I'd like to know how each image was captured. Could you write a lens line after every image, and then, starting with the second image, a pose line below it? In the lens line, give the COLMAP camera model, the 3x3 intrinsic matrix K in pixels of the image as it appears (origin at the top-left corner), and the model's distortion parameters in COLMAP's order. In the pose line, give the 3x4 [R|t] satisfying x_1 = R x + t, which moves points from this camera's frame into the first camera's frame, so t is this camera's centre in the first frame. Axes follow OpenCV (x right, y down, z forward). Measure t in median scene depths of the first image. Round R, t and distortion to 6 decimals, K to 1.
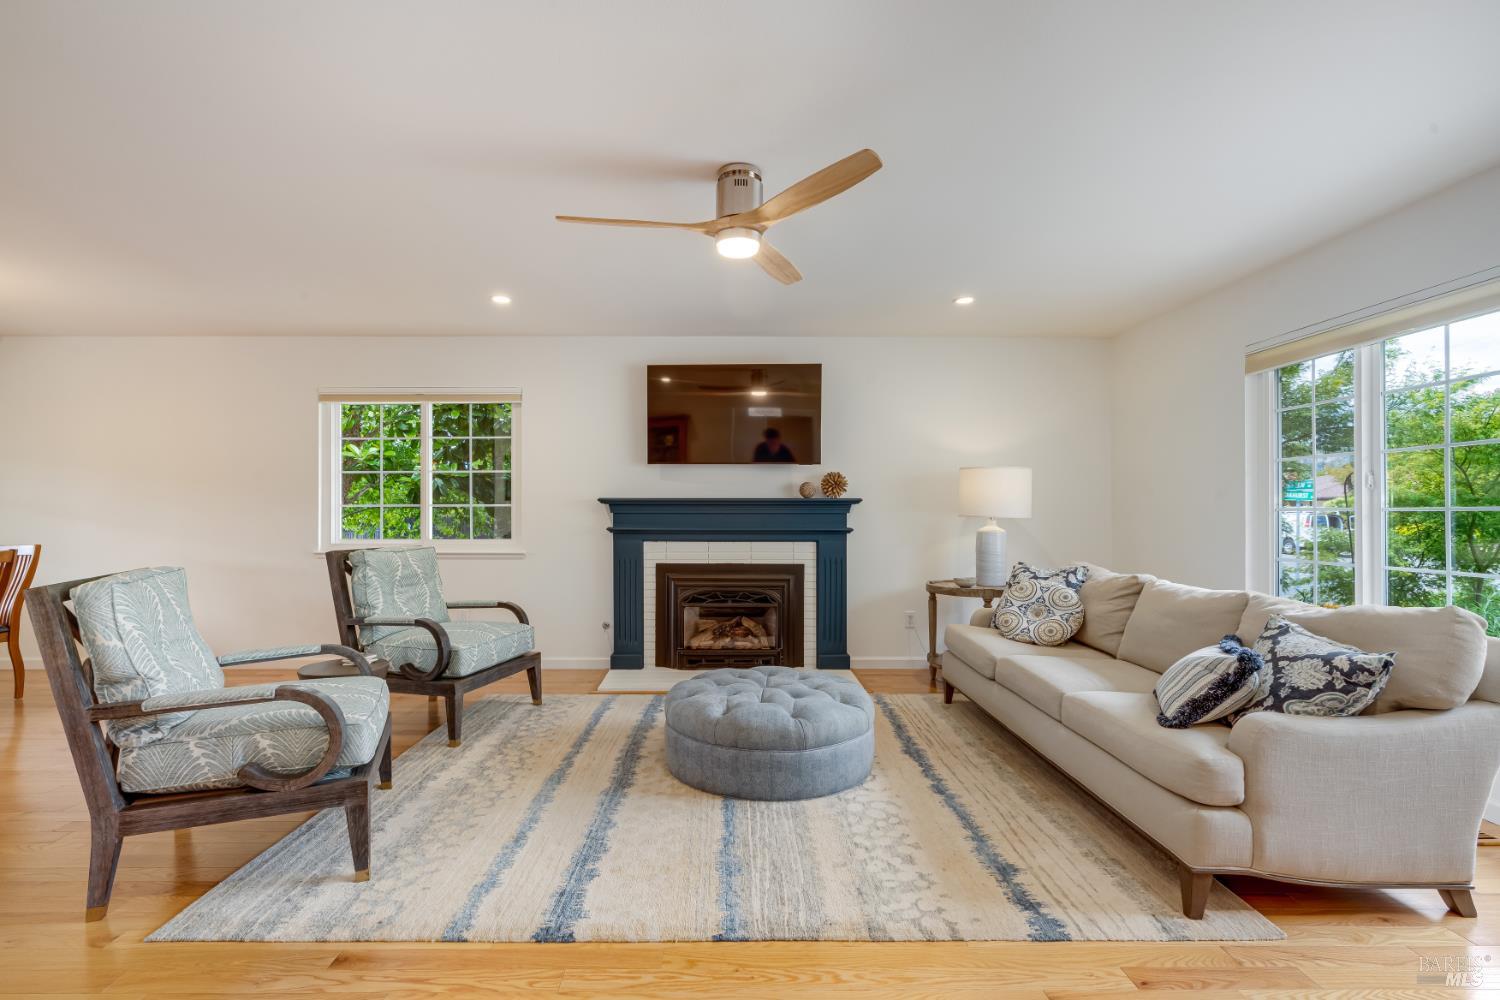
lens RADIAL K [[686.4, 0, 714.7], [0, 686.4, 515.1], [0, 0, 1]] dist [-0.007983, 0.004560]
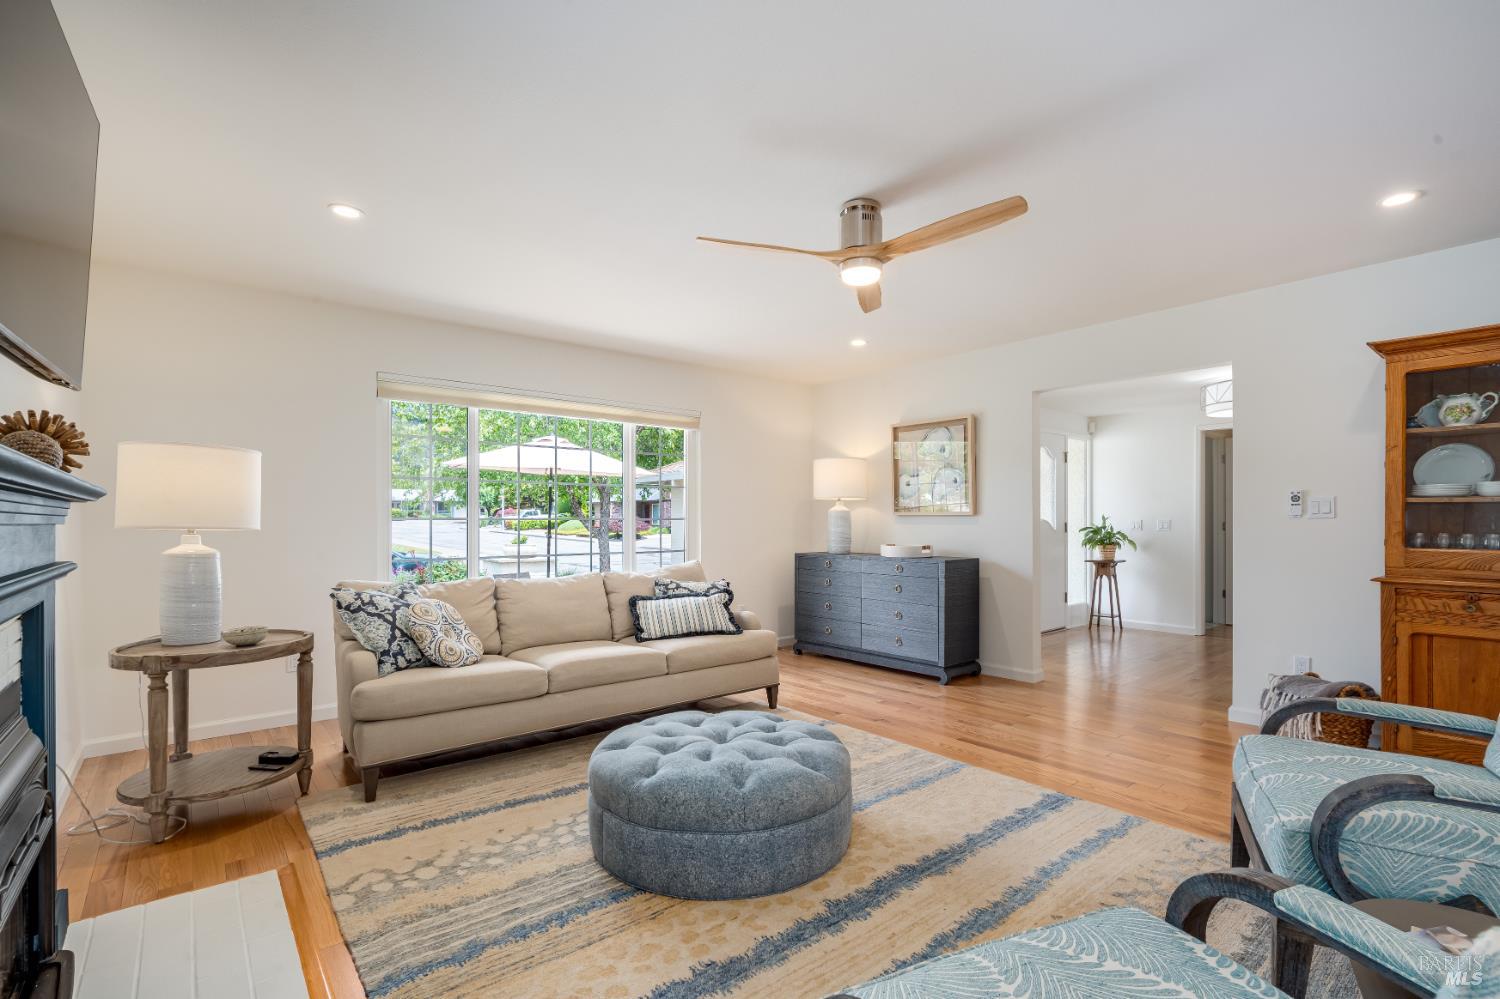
lens RADIAL K [[686.4, 0, 758.2], [0, 686.4, 527.5], [0, 0, 1]] dist [-0.007983, 0.004560]
pose [[-0.652233, -0.007020, 0.757986, -0.435306], [0.004056, 0.999910, 0.012750, -0.005112], [-0.758007, 0.011390, -0.652147, 1.169767]]
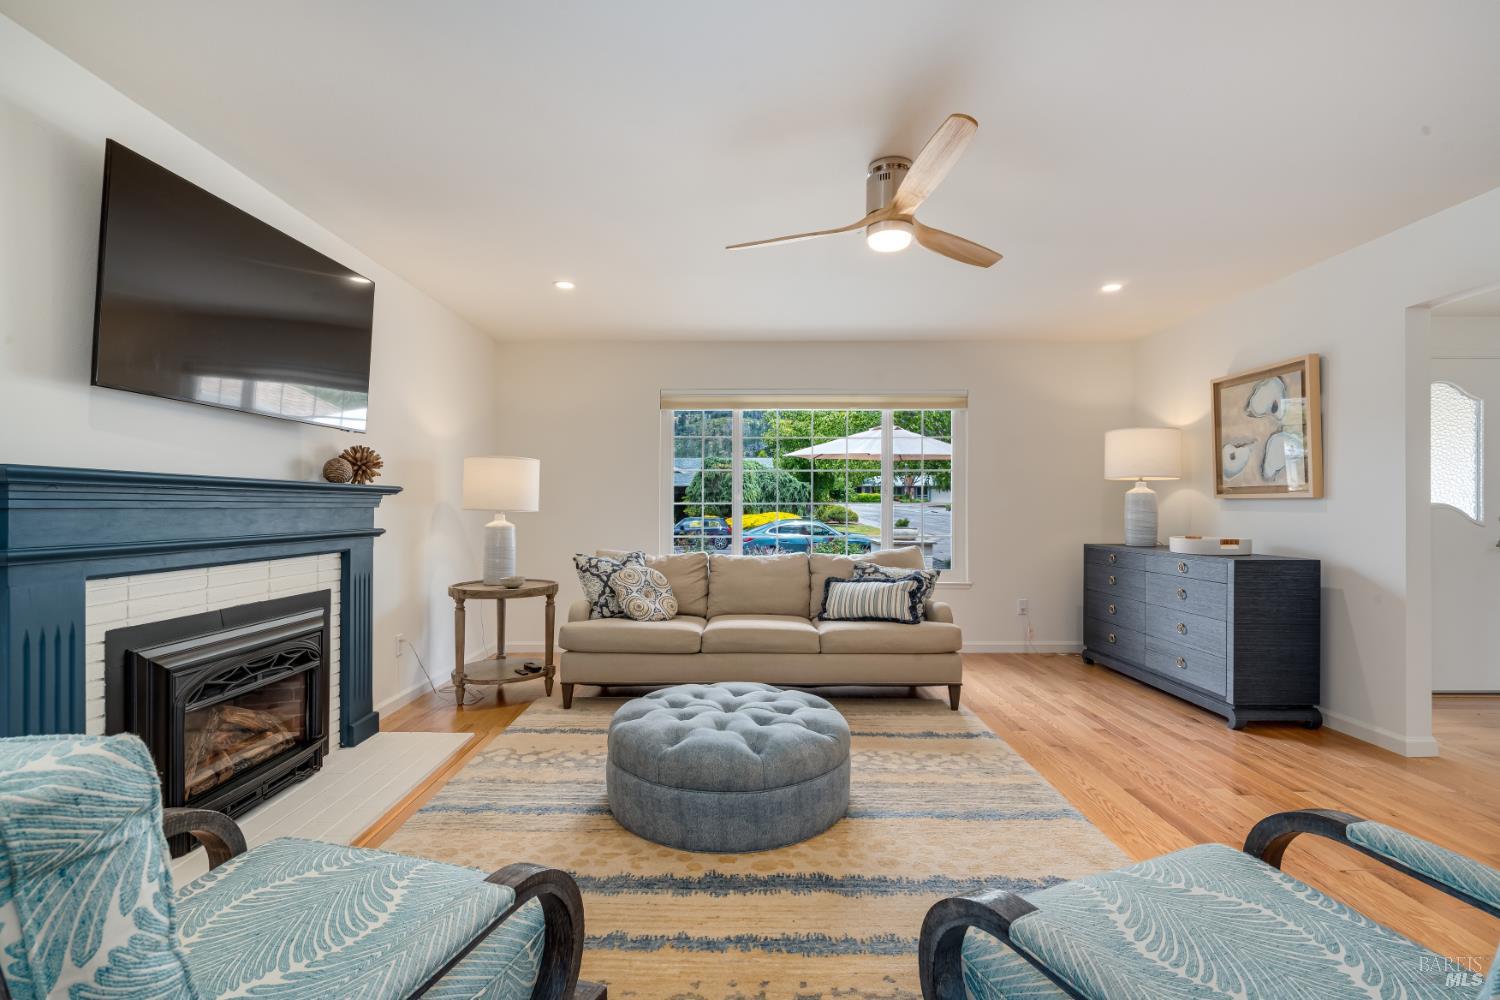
lens RADIAL K [[686.4, 0, 744.9], [0, 686.4, 507.3], [0, 0, 1]] dist [-0.007983, 0.004560]
pose [[-0.008727, -0.002651, 0.999958, -0.615238], [0.003834, 0.999989, 0.002684, -0.003762], [-0.999955, 0.003857, -0.008716, 0.777268]]
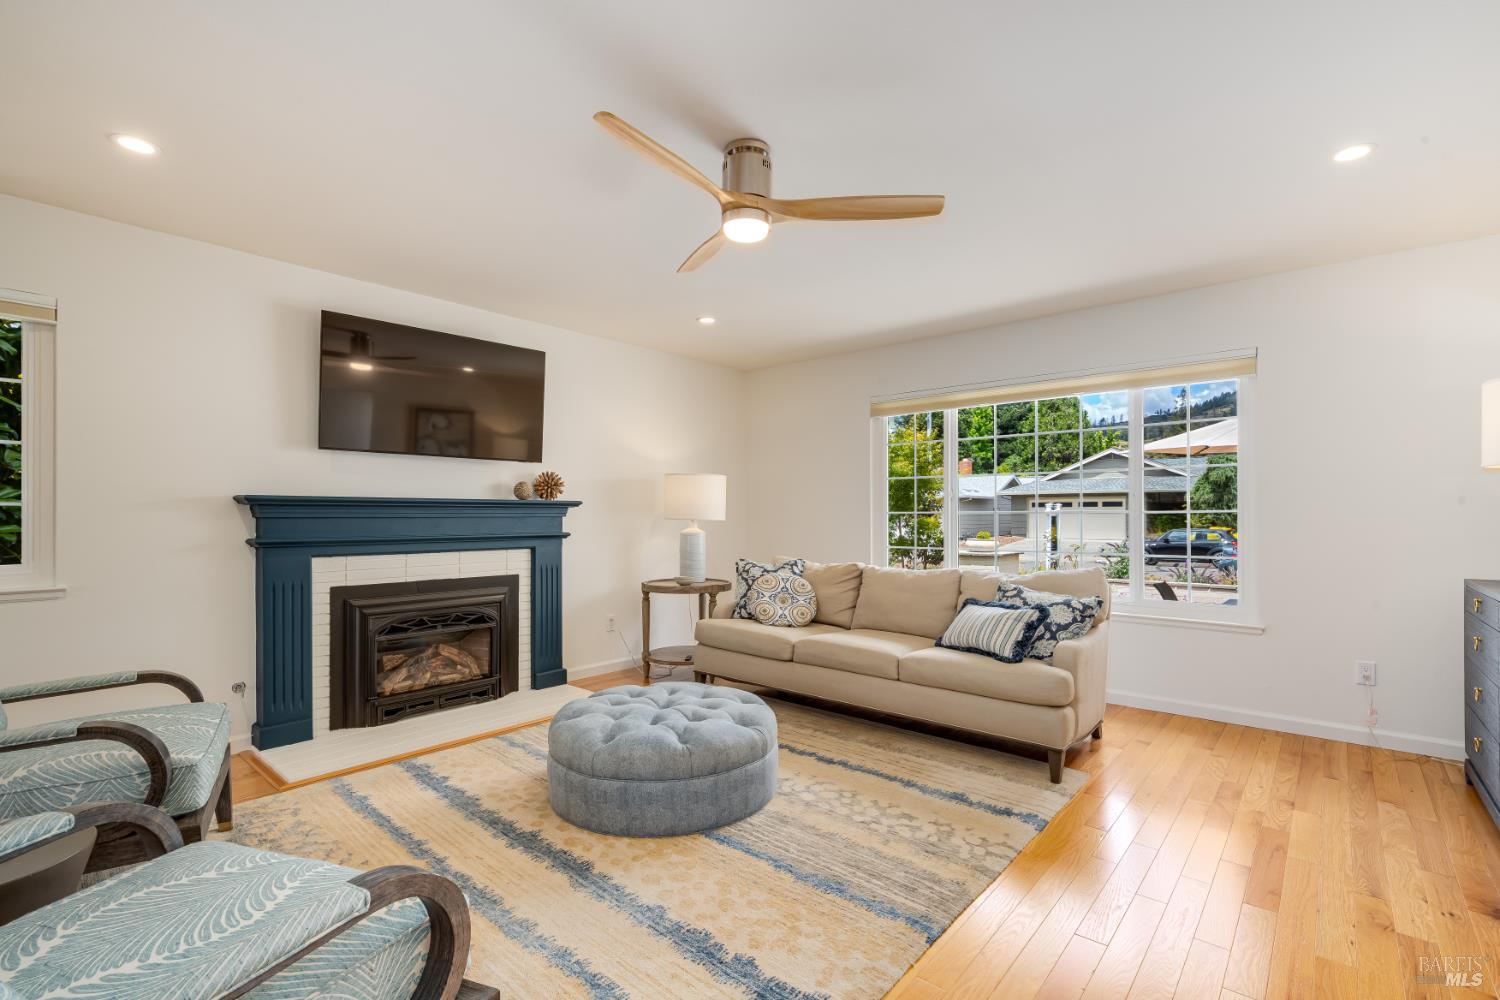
lens RADIAL K [[686.4, 0, 746.6], [0, 686.4, 517.6], [0, 0, 1]] dist [-0.007983, 0.004560]
pose [[0.654375, -0.004397, 0.756157, -0.425681], [0.004937, 0.999987, 0.001542, -0.001829], [-0.756154, 0.002724, 0.654388, 0.250898]]
